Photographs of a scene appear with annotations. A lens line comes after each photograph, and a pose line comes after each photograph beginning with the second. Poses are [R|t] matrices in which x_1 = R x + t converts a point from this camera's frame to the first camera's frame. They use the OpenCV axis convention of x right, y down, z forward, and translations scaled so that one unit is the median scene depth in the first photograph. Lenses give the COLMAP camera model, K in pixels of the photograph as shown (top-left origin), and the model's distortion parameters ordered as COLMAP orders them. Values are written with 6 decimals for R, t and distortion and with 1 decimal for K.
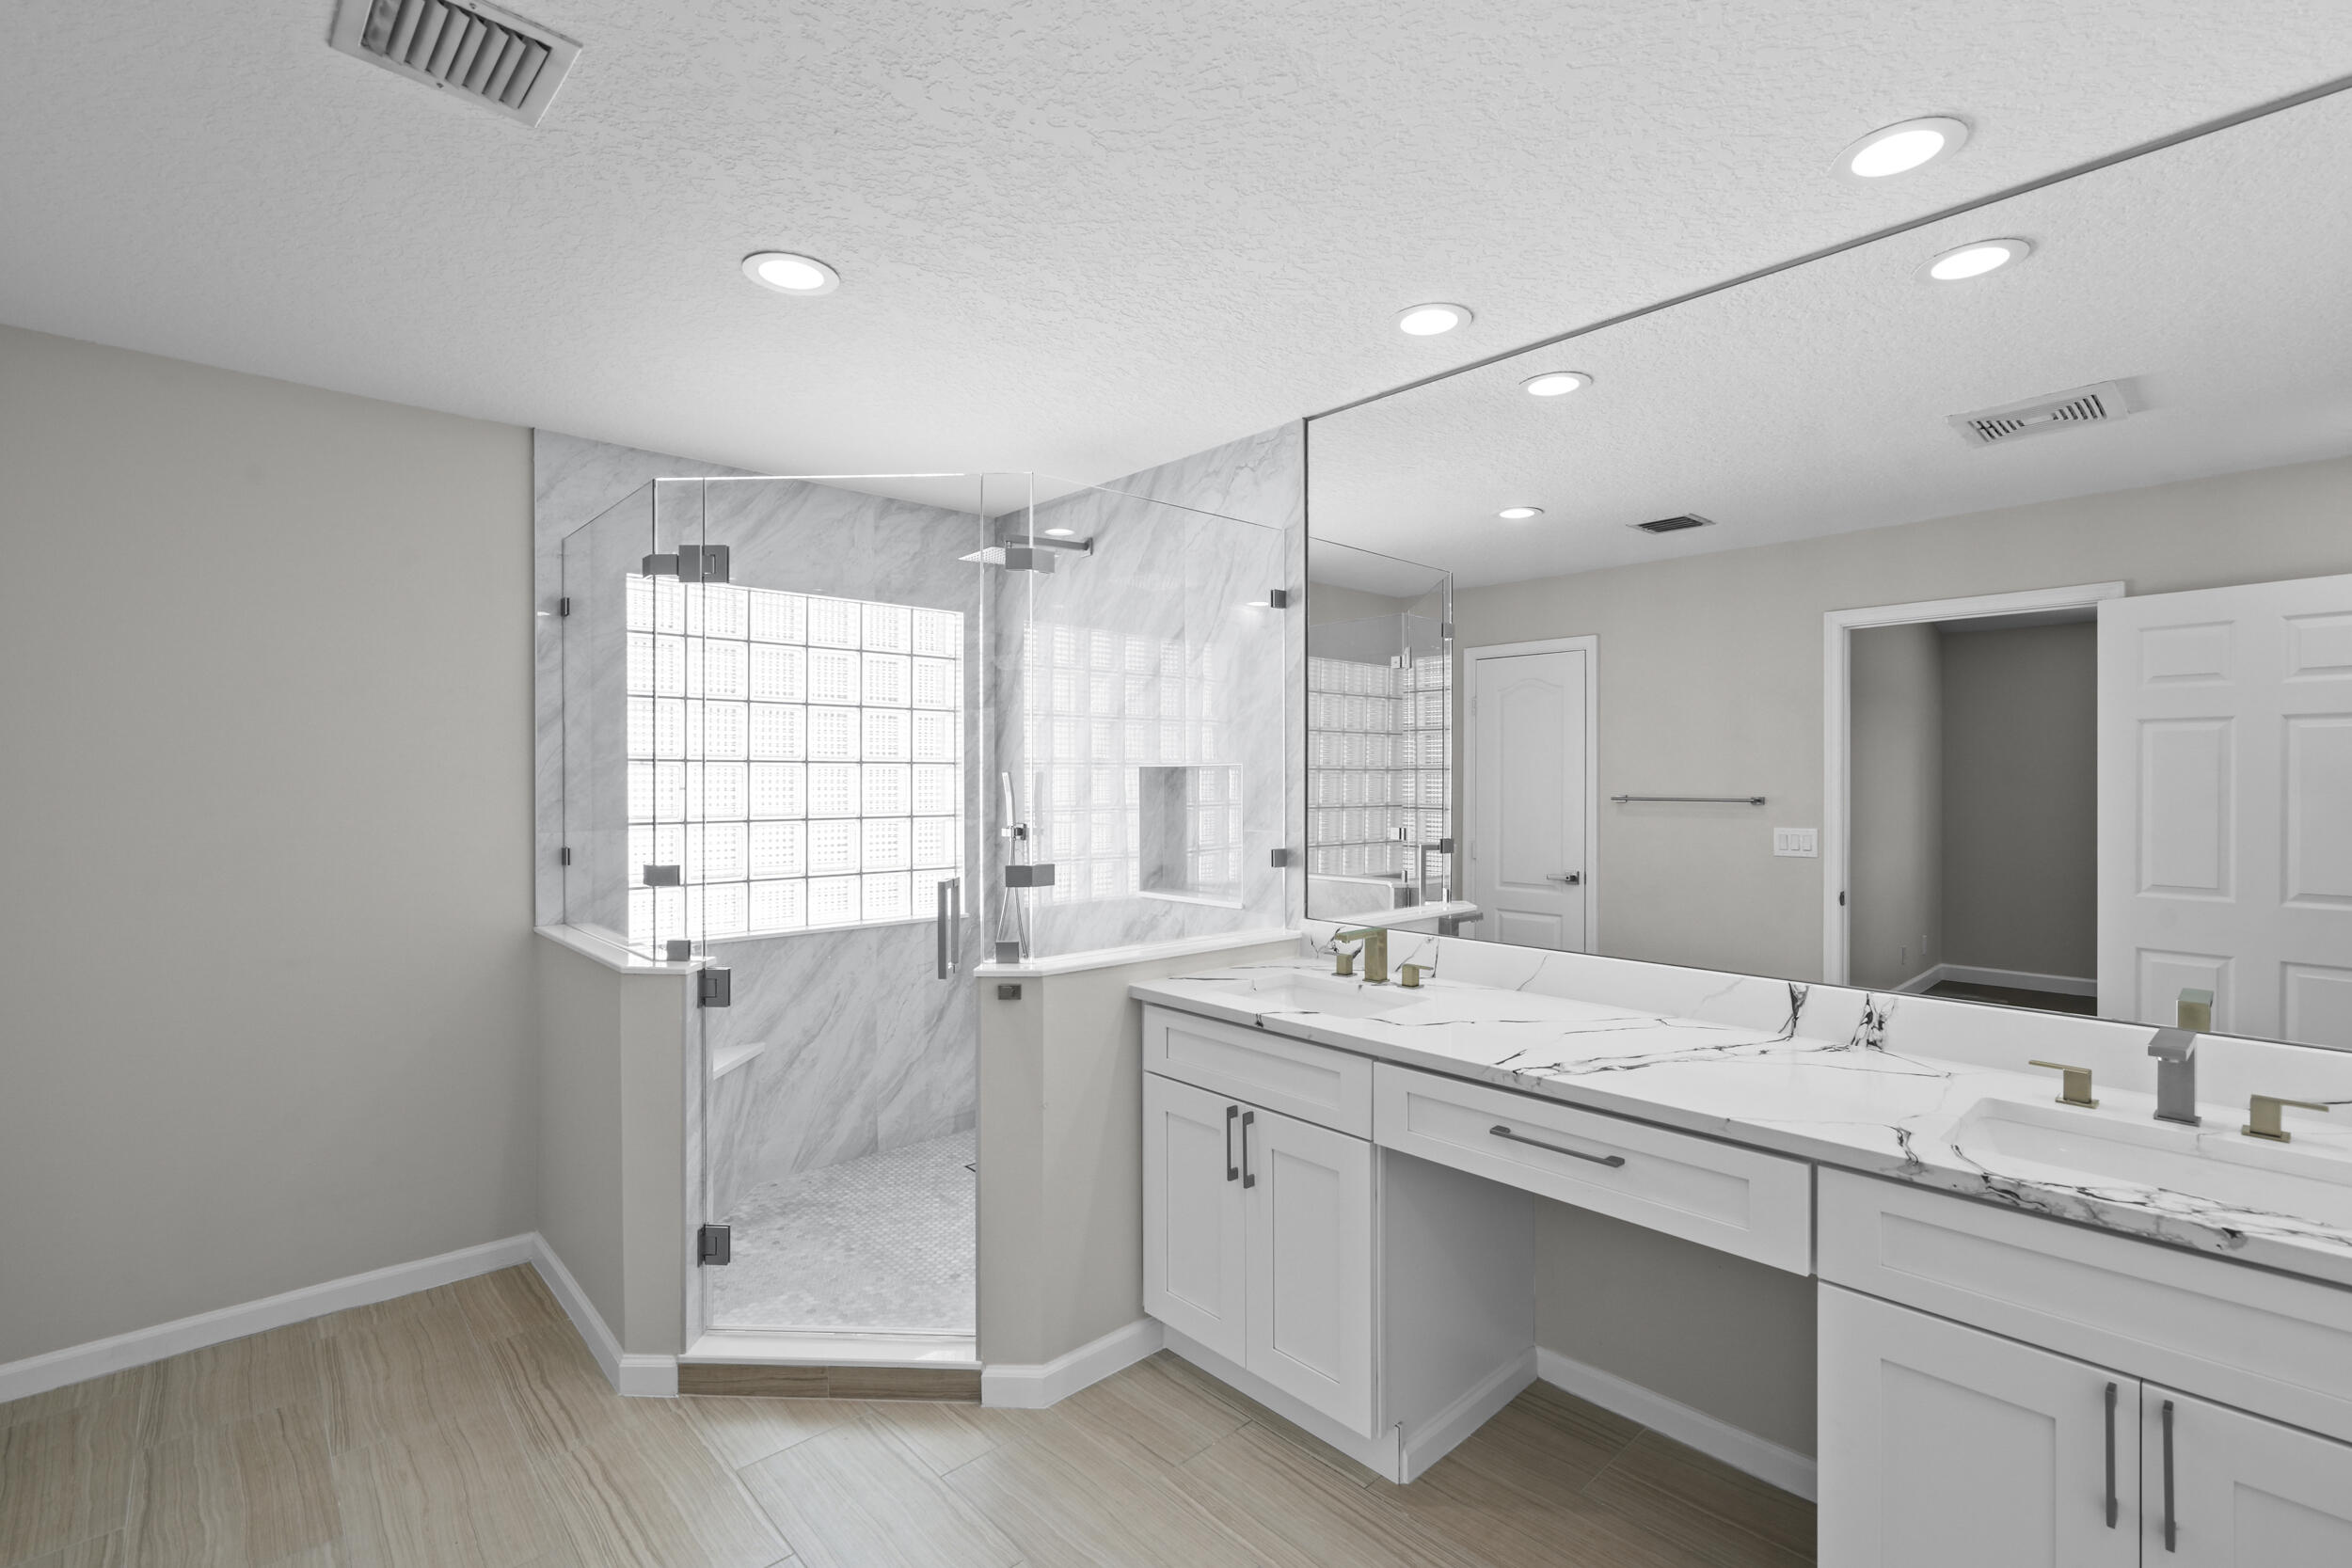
lens RADIAL K [[1056.5, 0, 1173.5], [0, 1056.5, 778.9], [0, 0, 1]] dist [-0.005637, 0.000550]
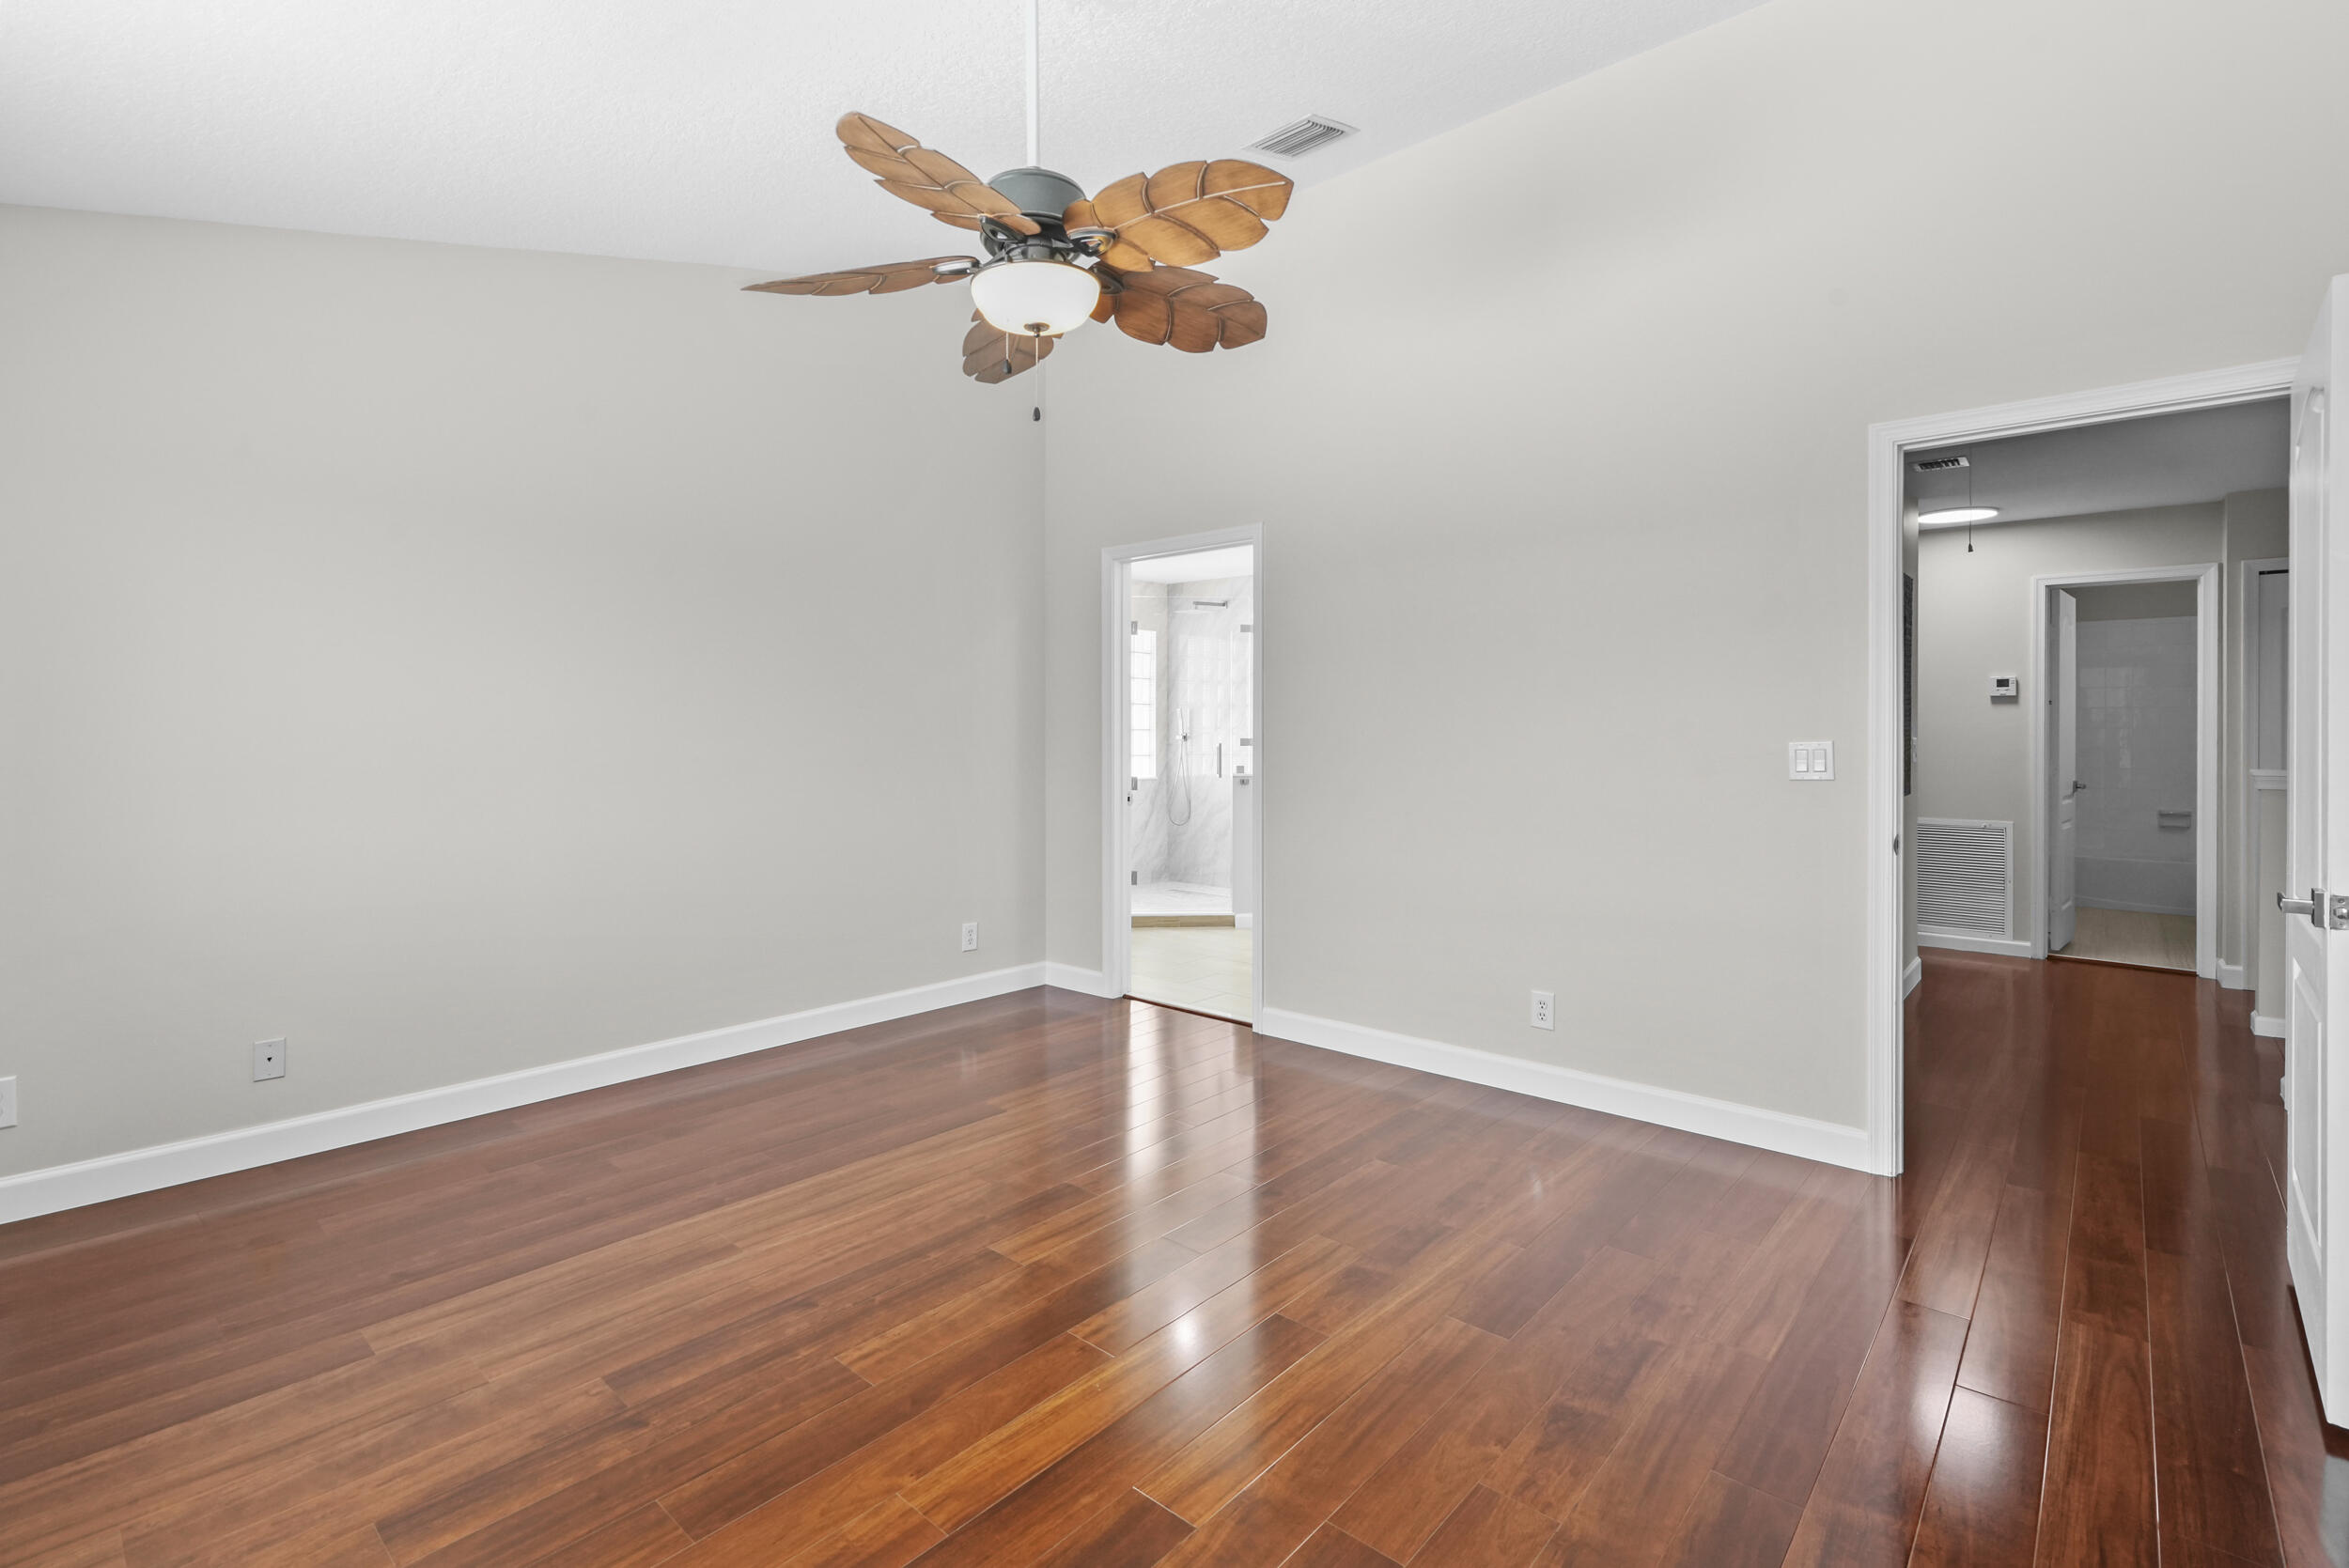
lens RADIAL K [[1062.0, 0, 1189.8], [0, 1062.0, 736.5], [0, 0, 1]] dist [-0.011408, 0.000852]
pose [[0.993379, 0.004898, 0.114780, -0.588143], [-0.005169, 0.999985, 0.002059, 0.068789], [-0.114768, -0.002639, 0.993389, -1.697777]]
